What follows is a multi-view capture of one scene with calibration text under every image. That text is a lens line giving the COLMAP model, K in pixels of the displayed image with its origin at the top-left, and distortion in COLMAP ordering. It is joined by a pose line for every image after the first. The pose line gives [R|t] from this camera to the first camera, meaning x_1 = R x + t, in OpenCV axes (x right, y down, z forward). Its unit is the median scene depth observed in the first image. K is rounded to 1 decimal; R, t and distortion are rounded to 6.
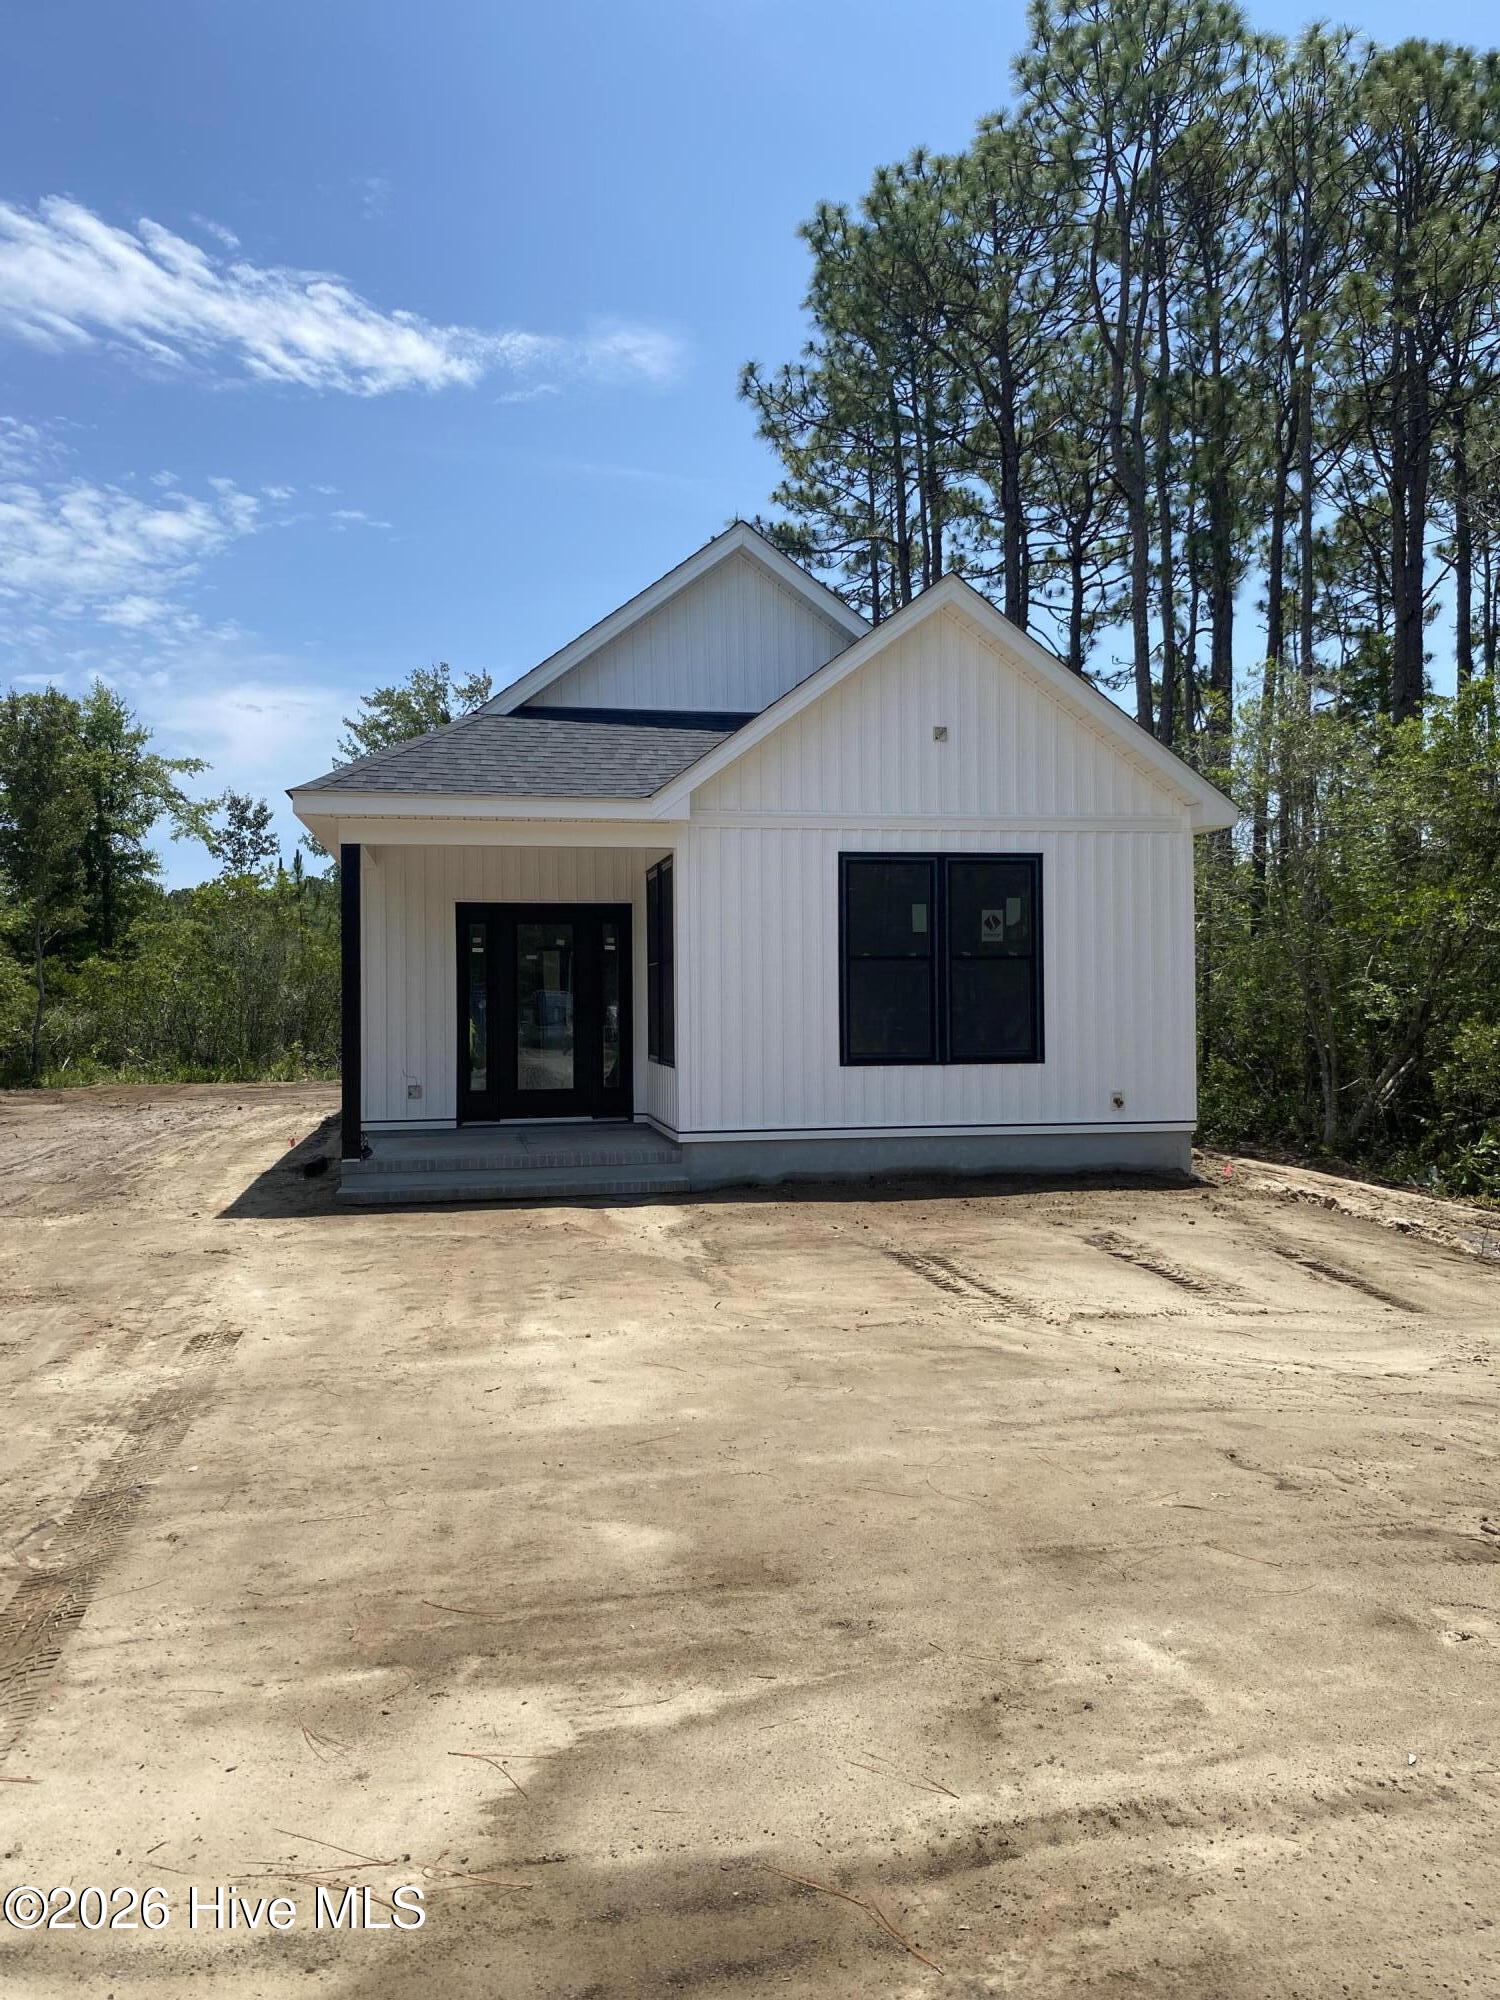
lens RADIAL K [[1522.4, 0, 750.0], [0, 1522.4, 997.8], [0, 0, 1]] dist [-0.003408, -0.002968]
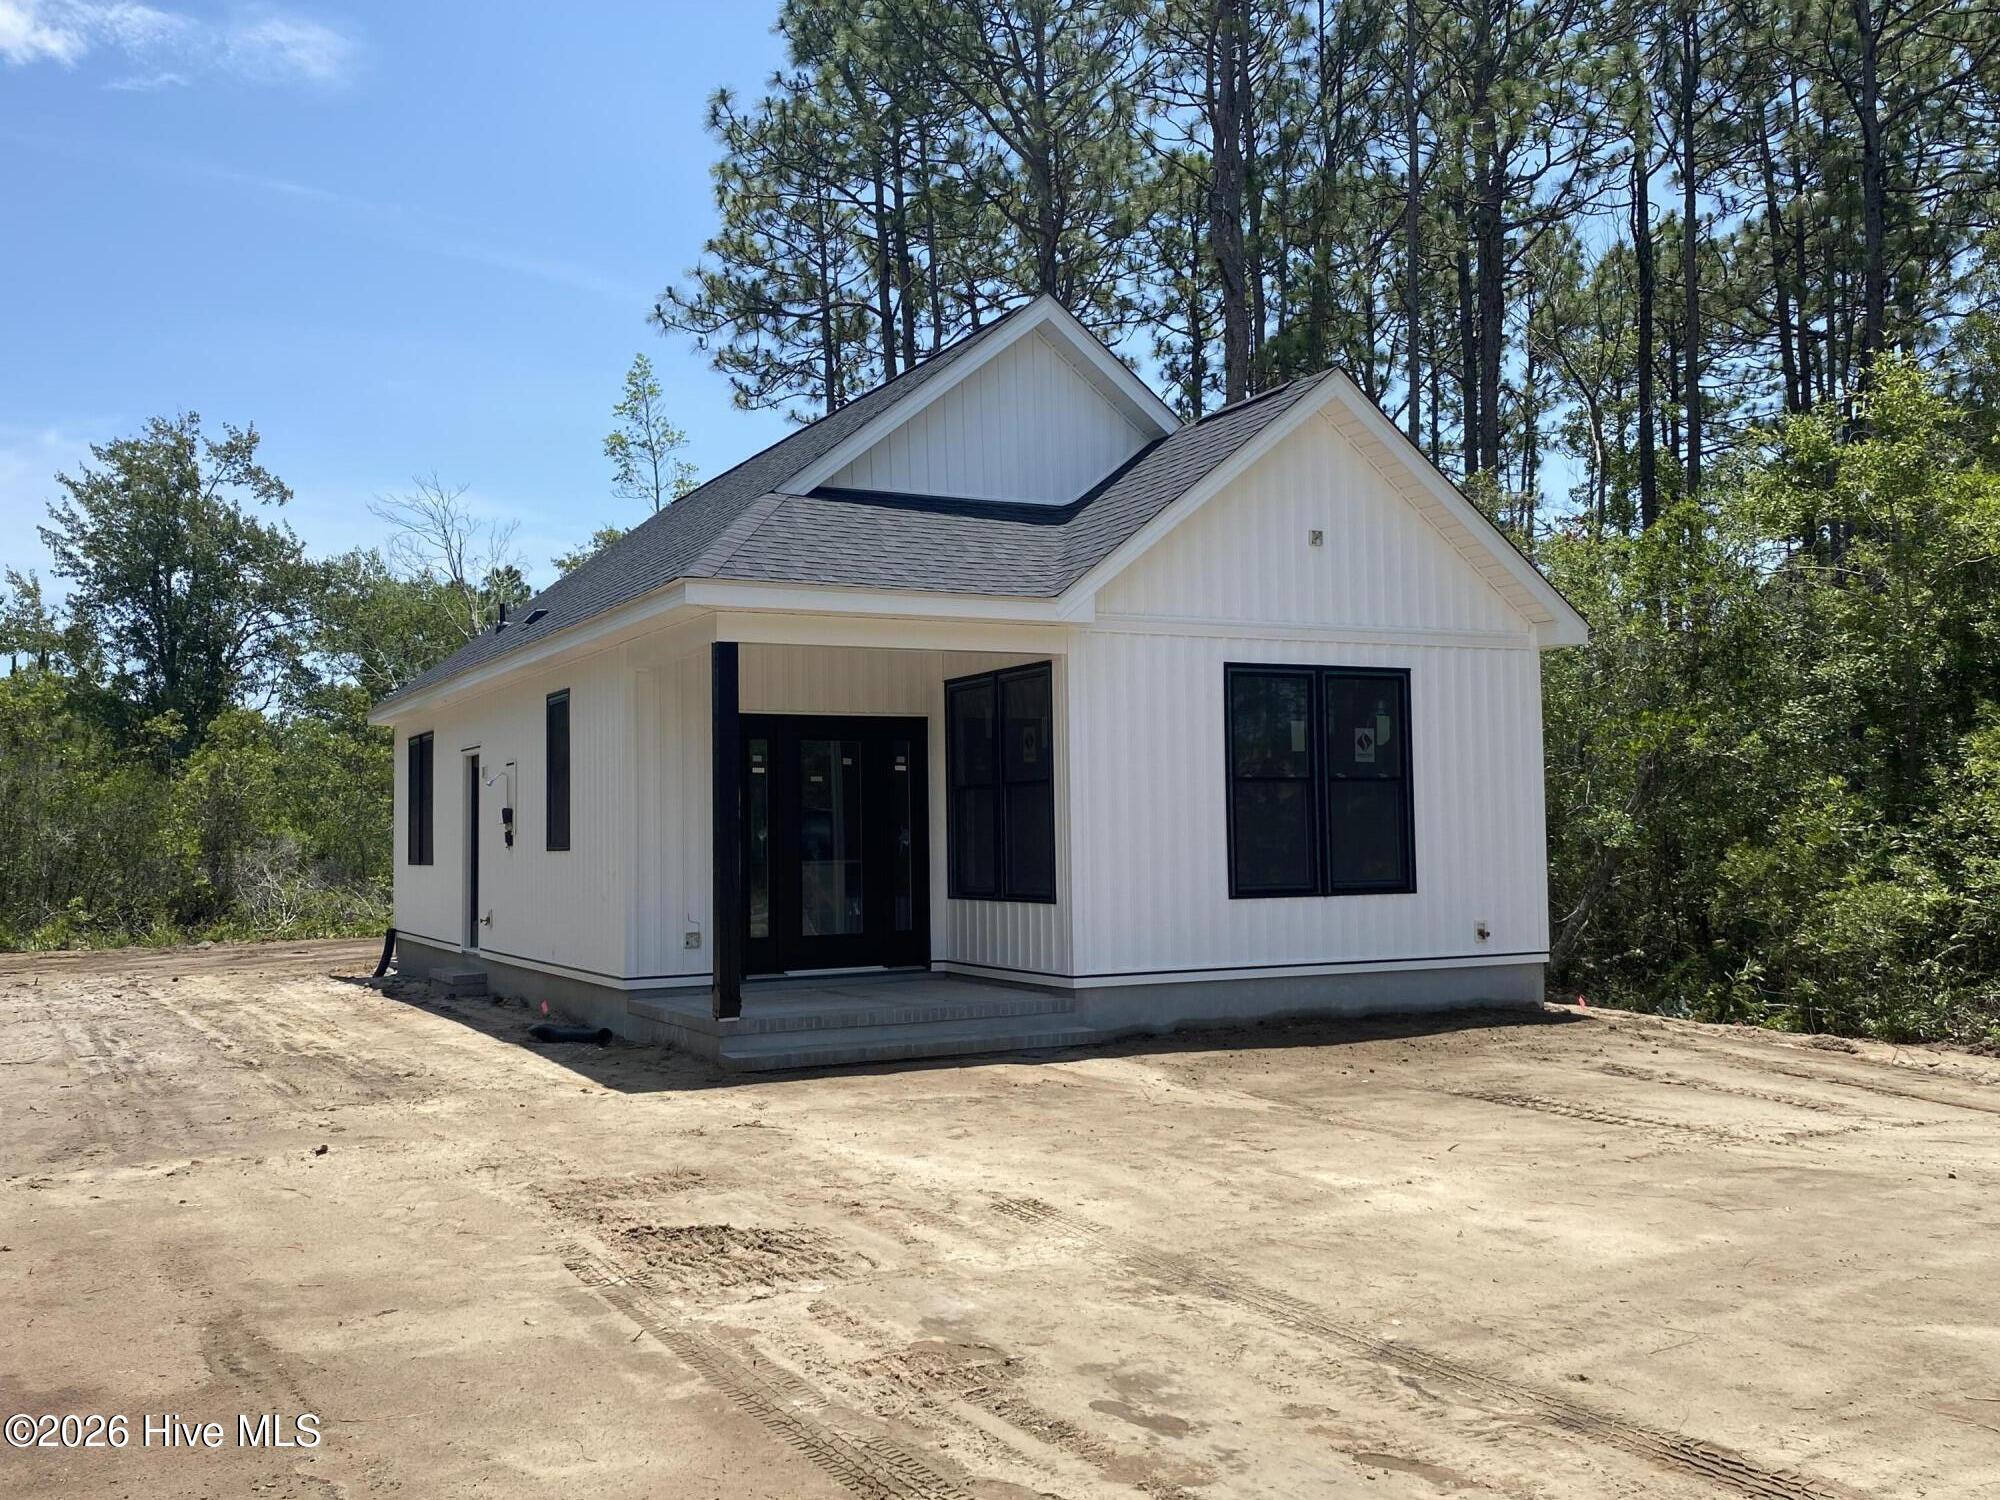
lens RADIAL K [[1810.6, 0, 999.3], [0, 1810.6, 751.8], [0, 0, 1]] dist [-0.035962, 0.000000]
pose [[0.961617, 0.007150, 0.274304, -0.354082], [0.005611, 0.998939, -0.045707, 0.005476], [-0.274339, 0.045492, 0.960556, 0.004028]]
